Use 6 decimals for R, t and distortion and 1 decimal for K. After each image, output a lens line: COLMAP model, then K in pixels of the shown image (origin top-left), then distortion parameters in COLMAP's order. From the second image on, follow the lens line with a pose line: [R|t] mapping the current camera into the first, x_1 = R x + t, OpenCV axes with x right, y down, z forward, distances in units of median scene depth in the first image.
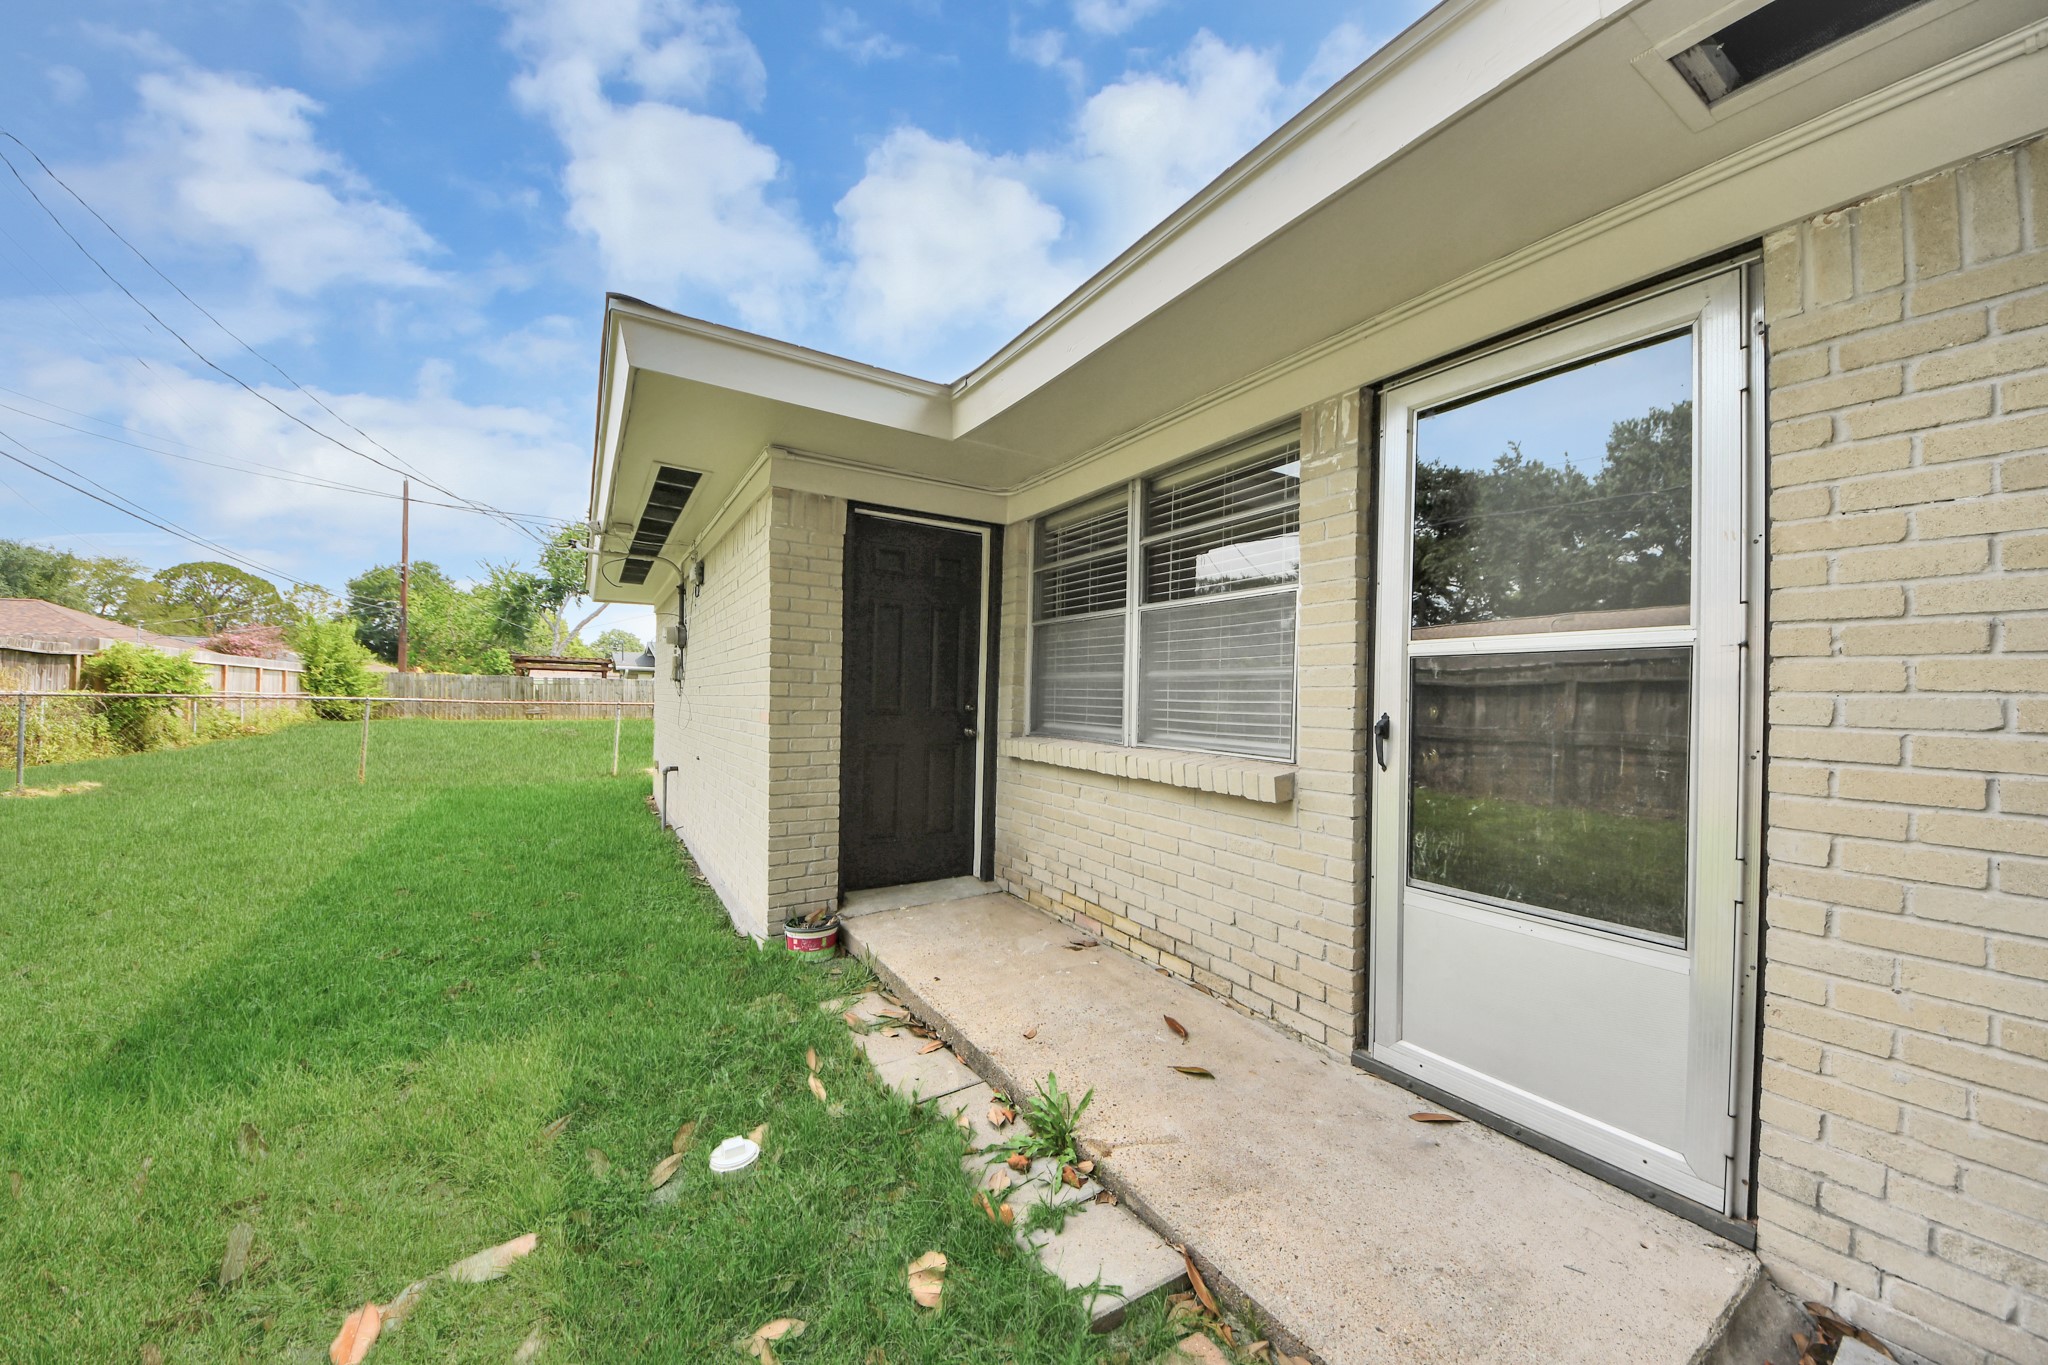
lens RADIAL K [[734.3, 0, 1017.9], [0, 734.3, 696.4], [0, 0, 1]] dist [0.021198, -0.016400]
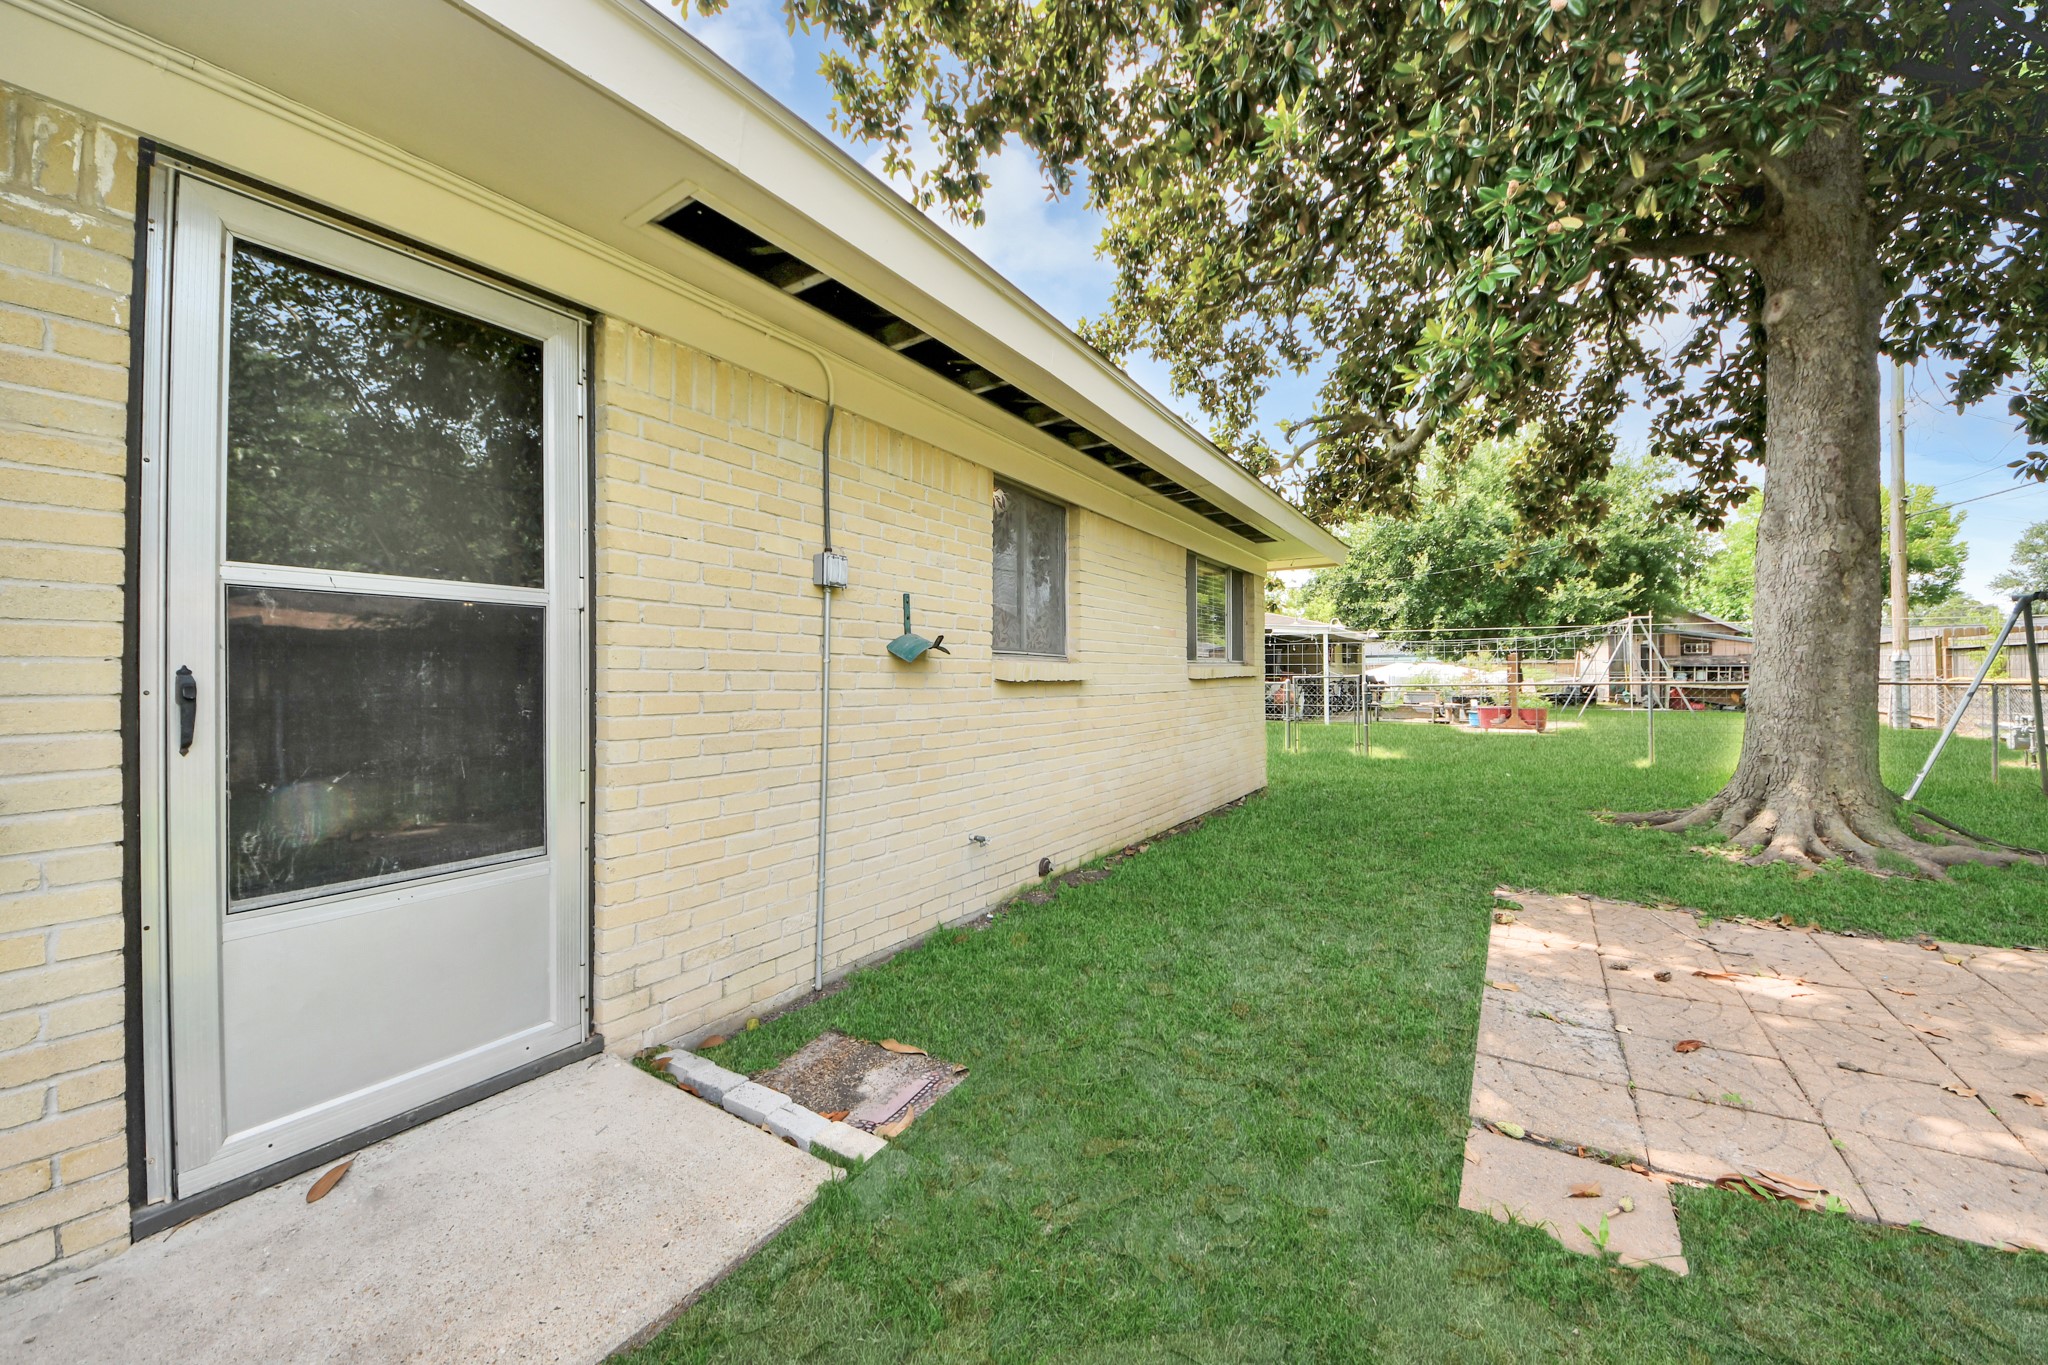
lens RADIAL K [[772.6, 0, 1024.1], [0, 772.6, 669.4], [0, 0, 1]] dist [-0.015891, -0.000207]
pose [[-0.445218, -0.008412, 0.895383, -0.290949], [-0.006416, 0.999960, 0.006204, 0.011502], [-0.895399, -0.002983, -0.445254, 0.426529]]
